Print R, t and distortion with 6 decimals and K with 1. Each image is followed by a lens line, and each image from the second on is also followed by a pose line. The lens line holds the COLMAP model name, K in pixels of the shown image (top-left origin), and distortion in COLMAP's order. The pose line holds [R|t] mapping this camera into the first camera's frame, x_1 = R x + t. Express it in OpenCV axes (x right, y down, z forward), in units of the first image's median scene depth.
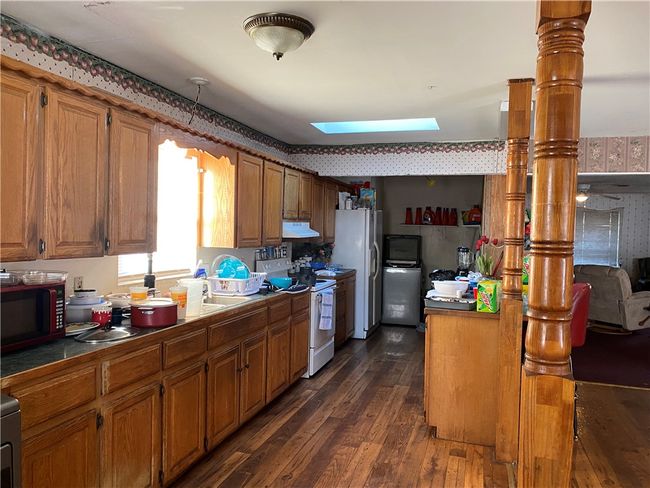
lens RADIAL K [[492.8, 0, 326.0], [0, 492.8, 252.3], [0, 0, 1]] dist [0.083722, -0.131722]
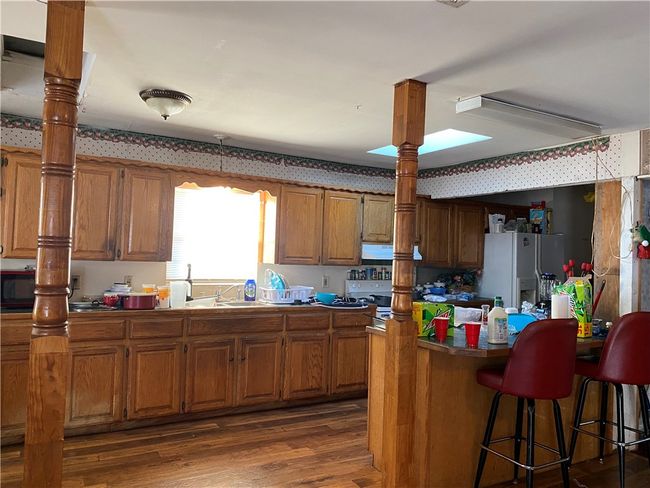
lens RADIAL K [[495.4, 0, 325.0], [0, 495.4, 244.0], [0, 0, 1]] dist [0.009201, -0.000477]
pose [[0.735981, -0.012235, -0.676892, 0.776770], [-0.048134, 0.996361, -0.070345, 0.023352], [0.675289, 0.084354, 0.732713, 0.209900]]
